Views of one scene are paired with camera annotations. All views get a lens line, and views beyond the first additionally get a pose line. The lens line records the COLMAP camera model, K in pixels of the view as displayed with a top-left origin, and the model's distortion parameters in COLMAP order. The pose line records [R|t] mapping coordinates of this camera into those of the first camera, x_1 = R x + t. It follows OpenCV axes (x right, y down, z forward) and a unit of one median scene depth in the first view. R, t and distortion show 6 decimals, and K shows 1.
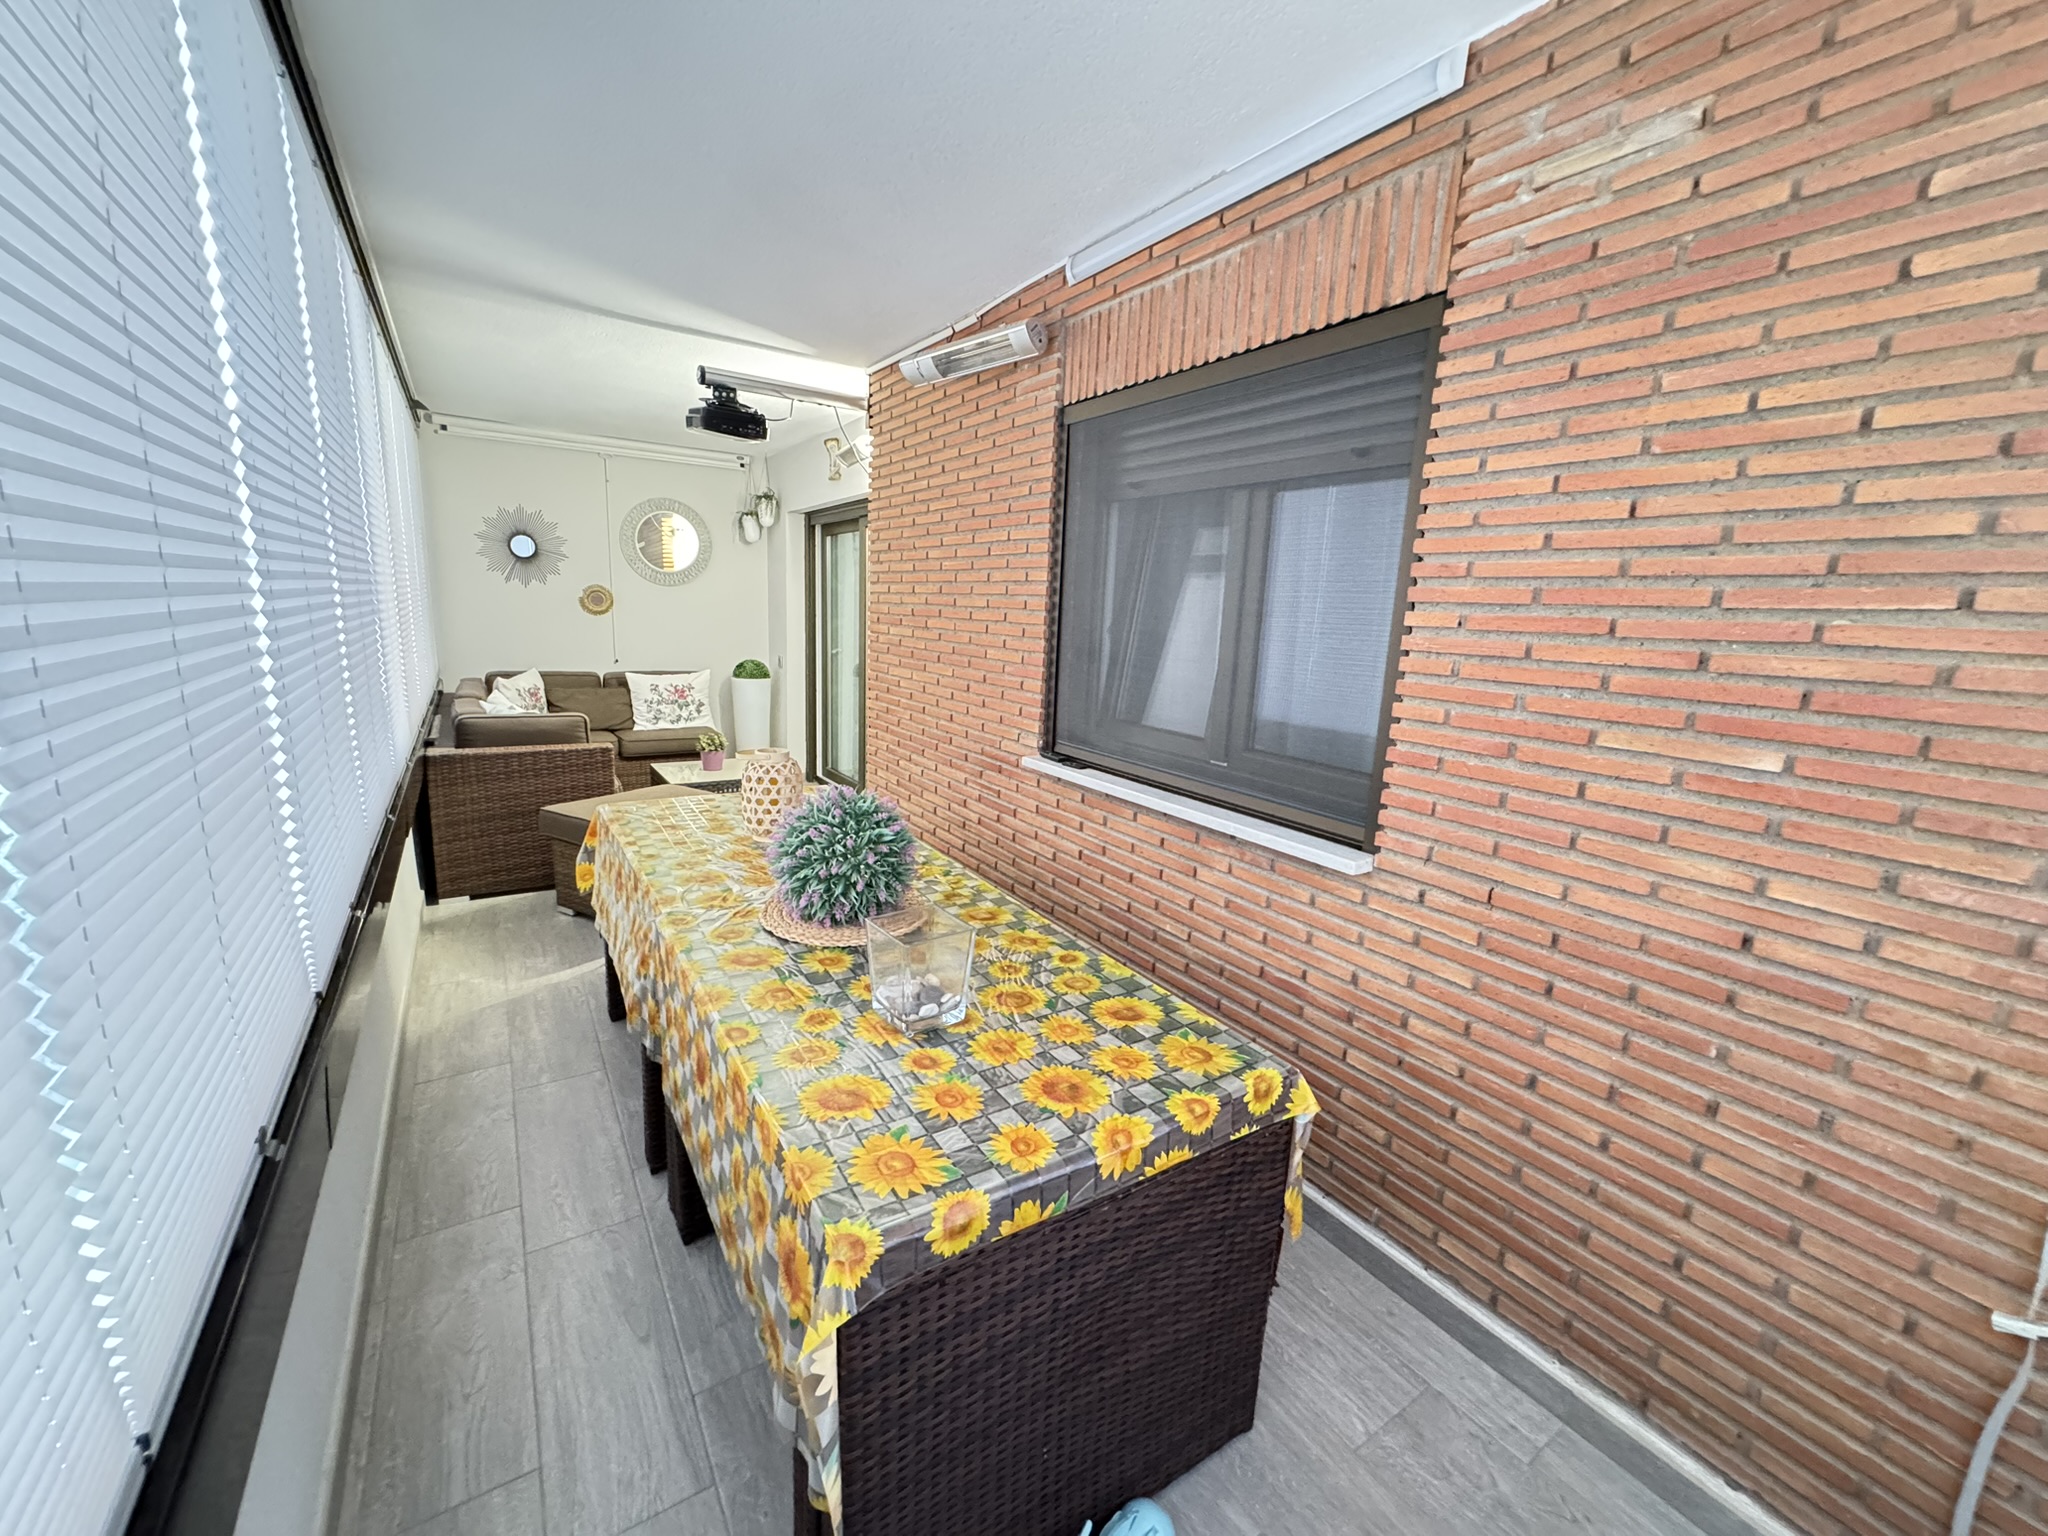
lens RADIAL K [[815.8, 0, 1021.1], [0, 815.8, 767.7], [0, 0, 1]] dist [-0.002733, -0.000083]
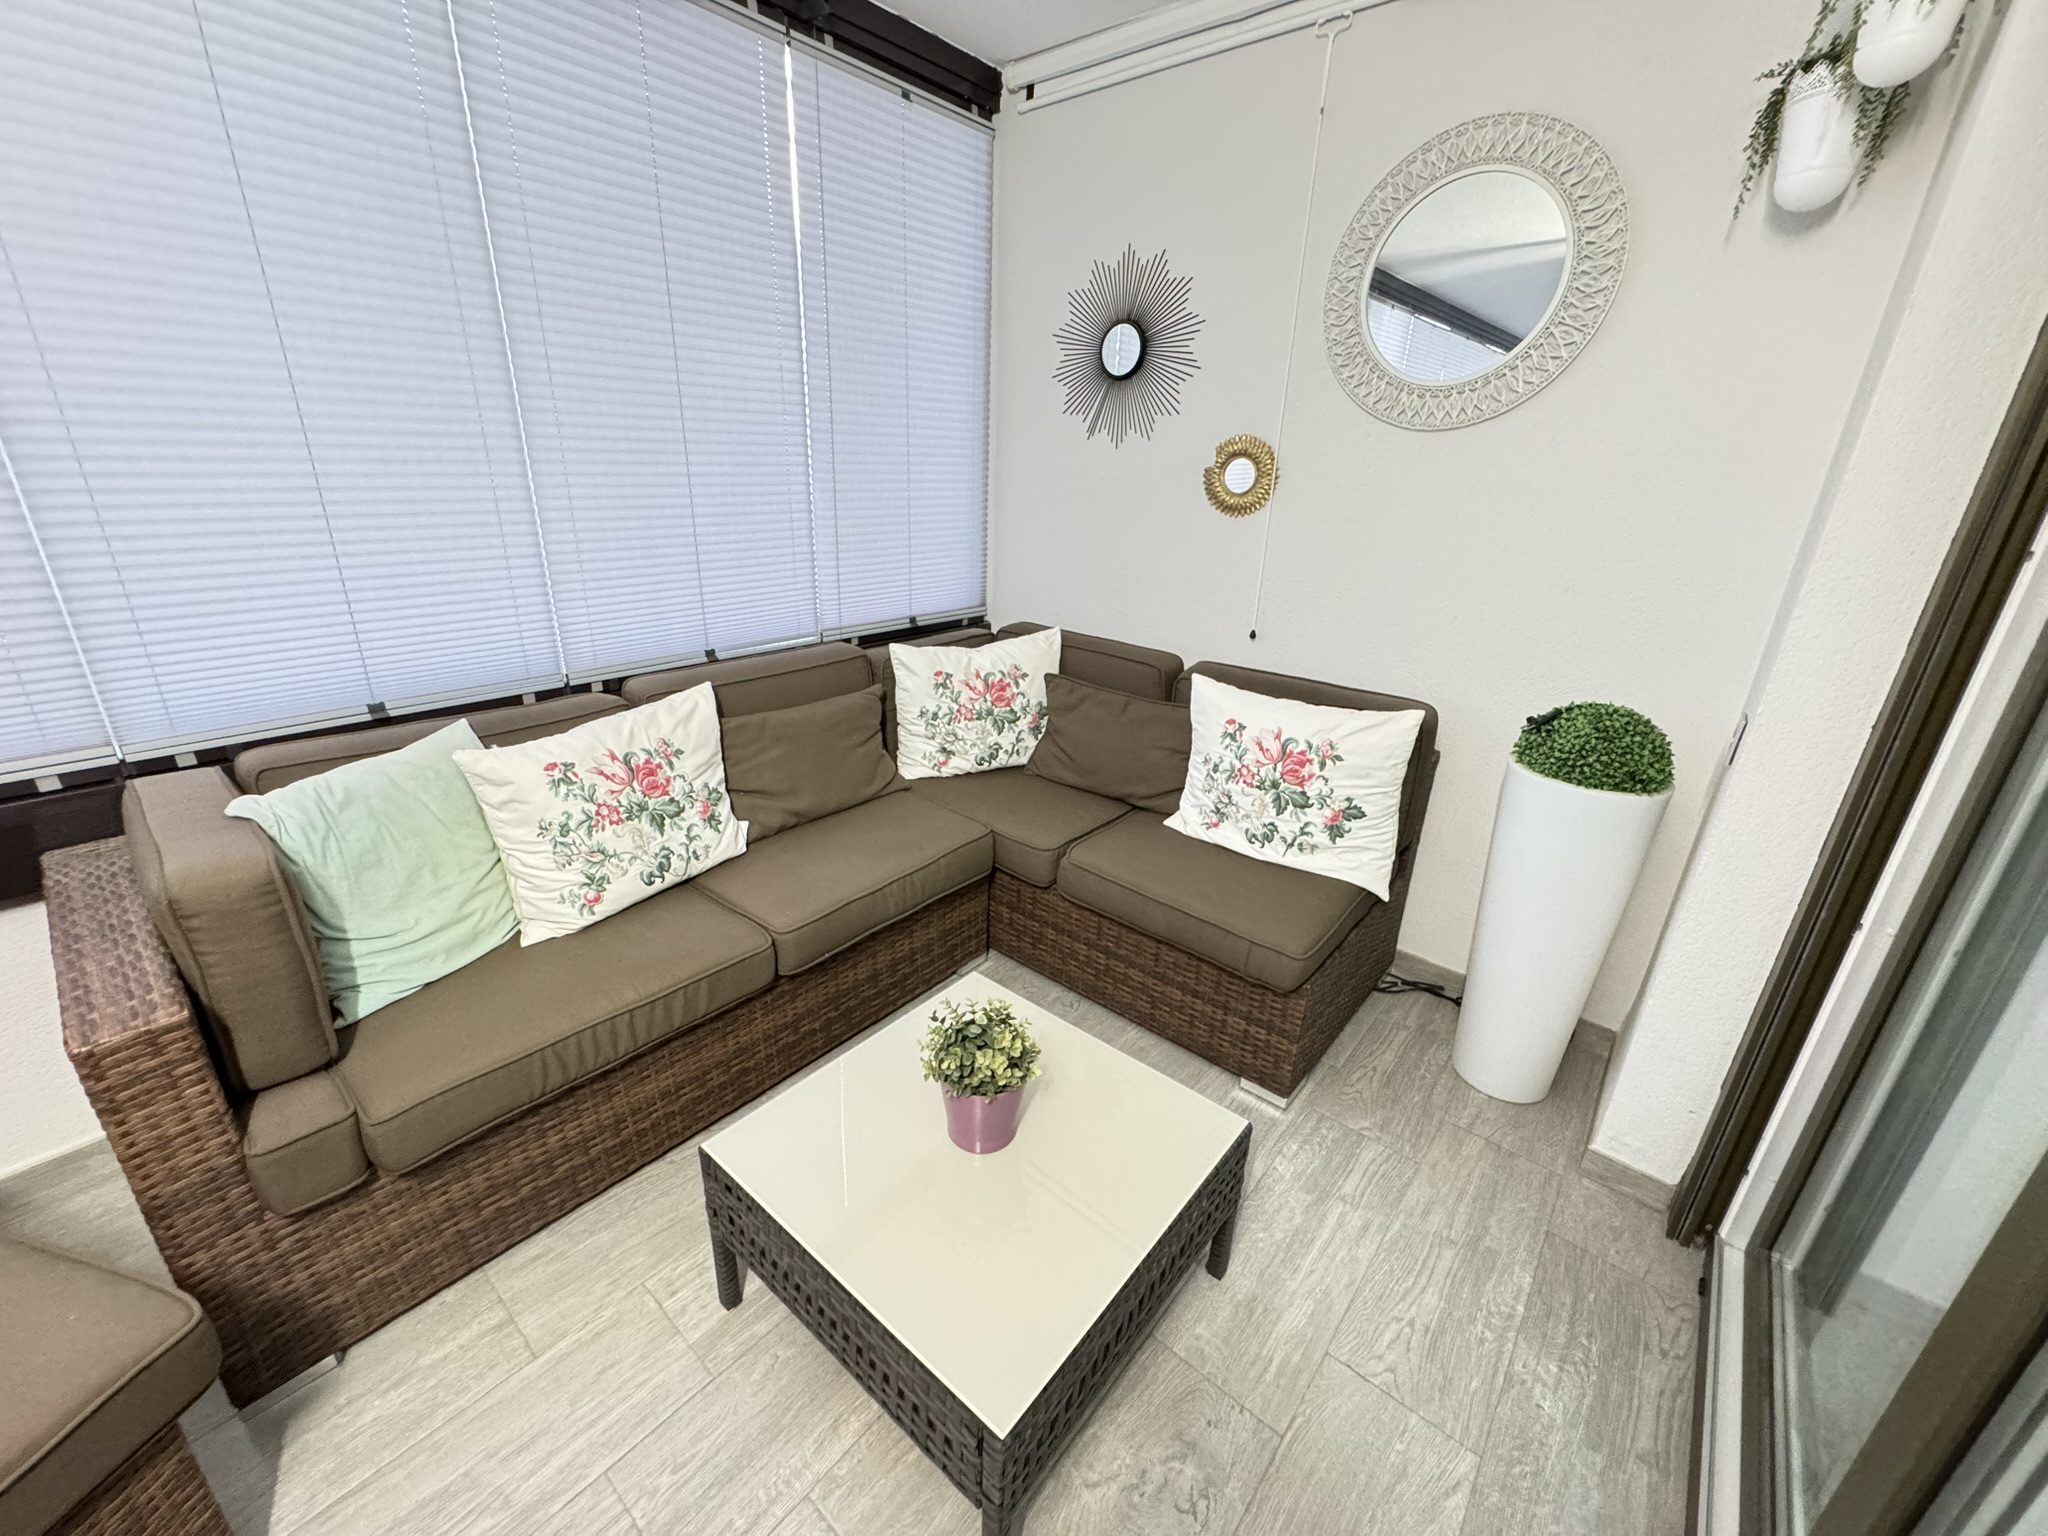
lens RADIAL K [[815.8, 0, 1020.2], [0, 815.8, 771.1], [0, 0, 1]] dist [-0.002733, -0.000083]
pose [[0.275156, 0.313058, -0.909001, -0.148113], [-0.203588, 0.943029, 0.263151, -0.154047], [0.939596, 0.112655, 0.323215, 0.793003]]
